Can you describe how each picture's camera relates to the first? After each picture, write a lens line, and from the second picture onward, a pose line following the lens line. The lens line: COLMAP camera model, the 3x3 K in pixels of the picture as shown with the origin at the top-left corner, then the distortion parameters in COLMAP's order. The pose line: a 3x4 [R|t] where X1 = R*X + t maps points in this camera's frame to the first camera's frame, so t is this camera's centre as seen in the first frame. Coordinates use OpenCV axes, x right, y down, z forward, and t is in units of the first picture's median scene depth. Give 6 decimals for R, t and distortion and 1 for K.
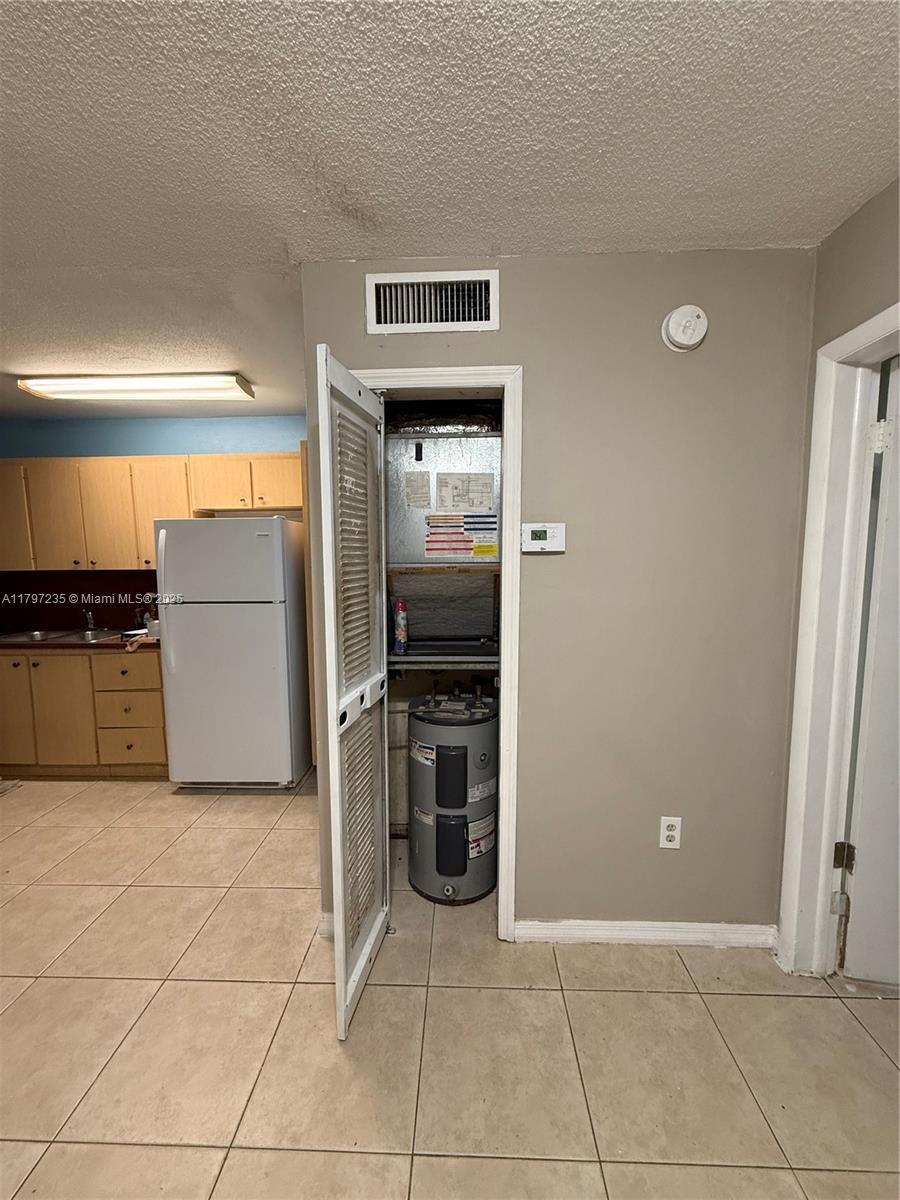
lens RADIAL K [[476.6, 0, 450.4], [0, 476.6, 597.0], [0, 0, 1]] dist [-0.000368, 0.000053]
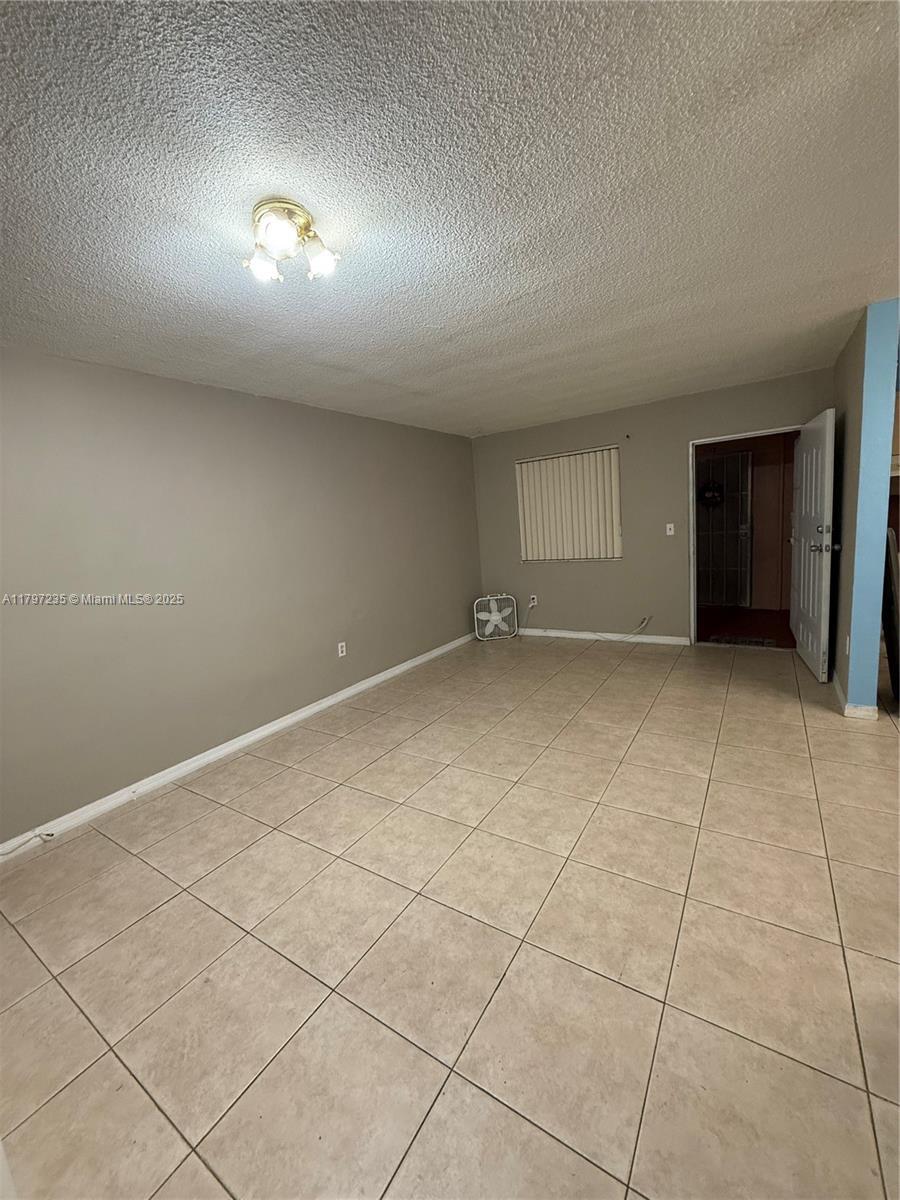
lens RADIAL K [[476.6, 0, 448.1], [0, 476.6, 598.0], [0, 0, 1]] dist [-0.000368, 0.000053]
pose [[-0.514623, 0.176695, -0.839012, 0.389937], [0.011307, 0.979849, 0.199420, -0.029356], [0.857342, 0.093140, -0.506251, 0.396093]]
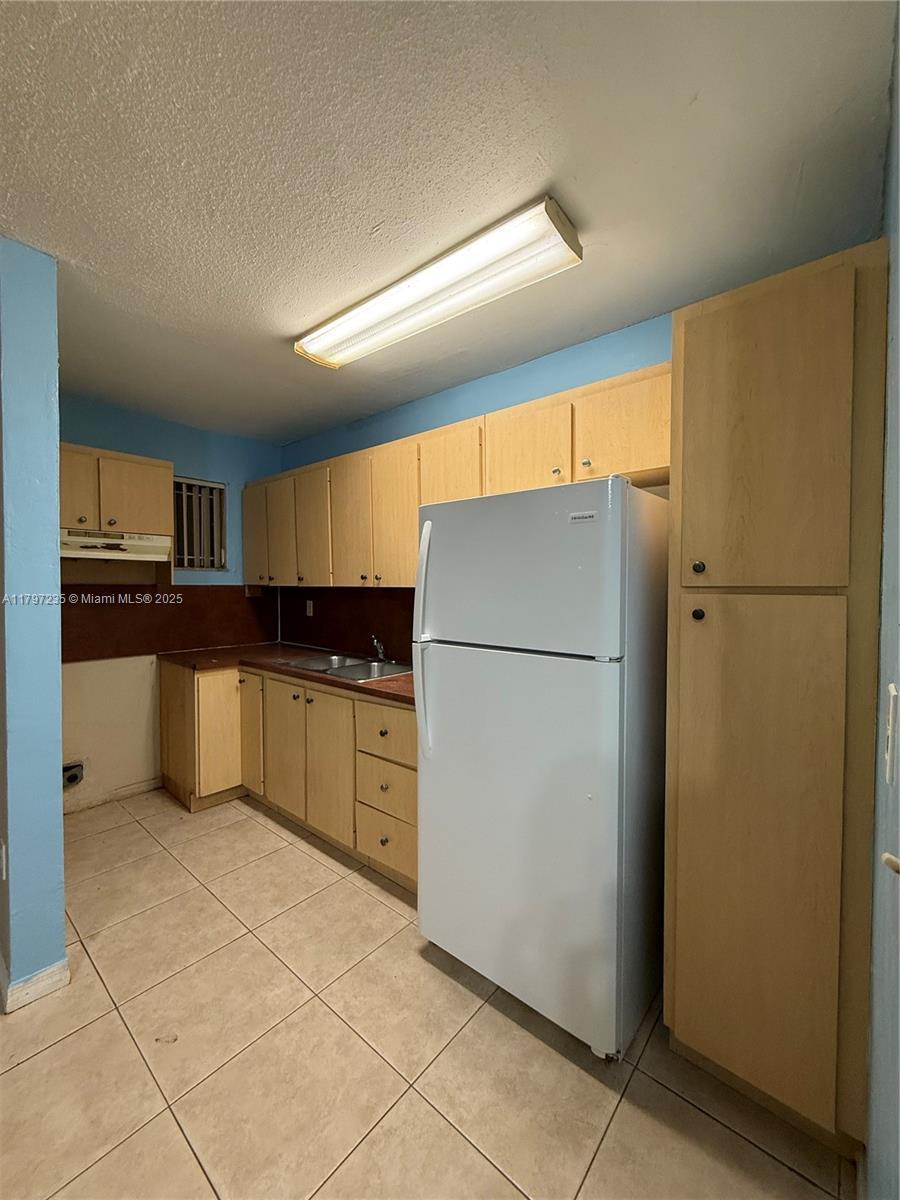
lens RADIAL K [[476.6, 0, 450.0], [0, 476.6, 597.9], [0, 0, 1]] dist [-0.000368, 0.000053]
pose [[0.782212, 0.029589, -0.622309, -0.179173], [-0.063990, 0.997404, -0.033009, -0.022340], [0.619717, 0.065642, 0.782075, 0.497566]]
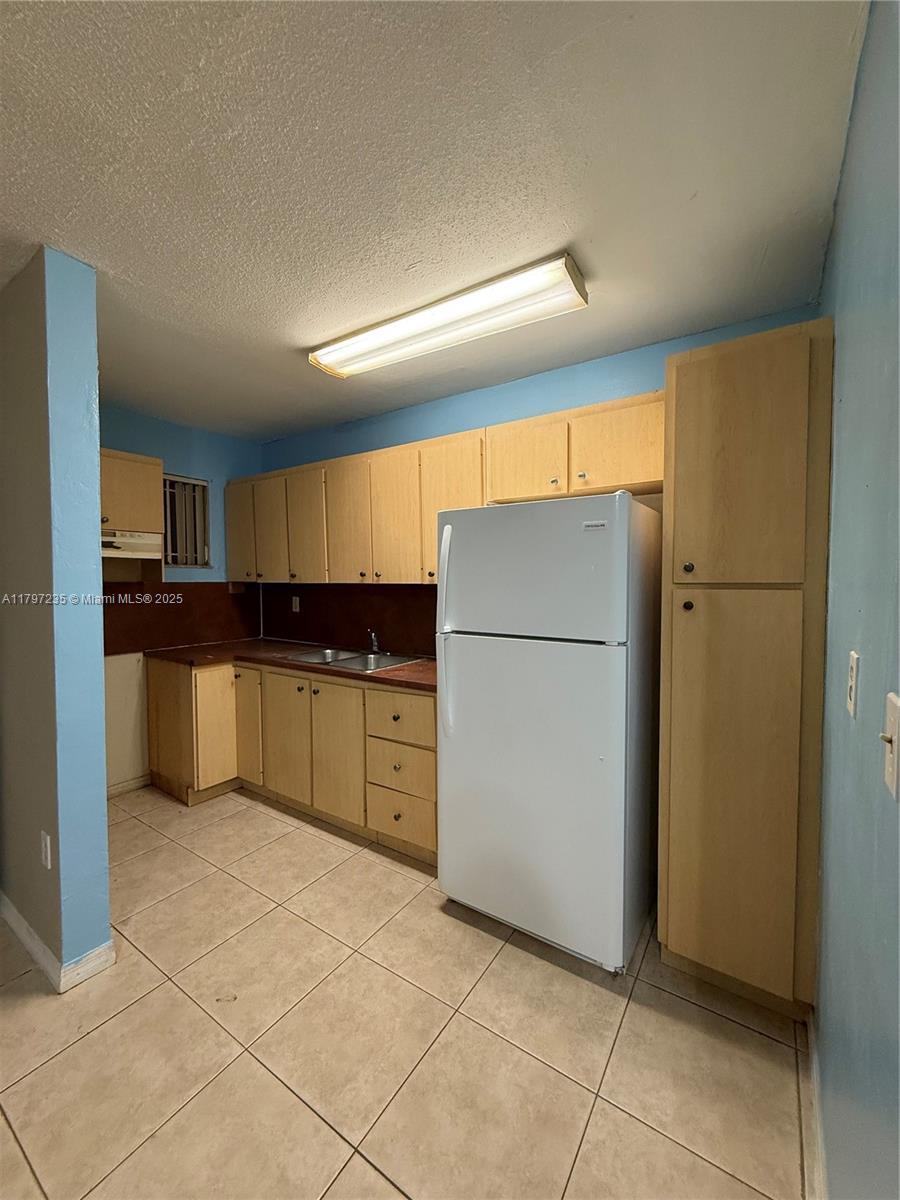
lens RADIAL K [[476.6, 0, 449.1], [0, 476.6, 598.4], [0, 0, 1]] dist [-0.000368, 0.000053]
pose [[0.848052, 0.030116, -0.529057, -0.214960], [-0.052074, 0.998288, -0.026645, -0.016325], [0.527348, 0.050146, 0.848168, 0.386496]]
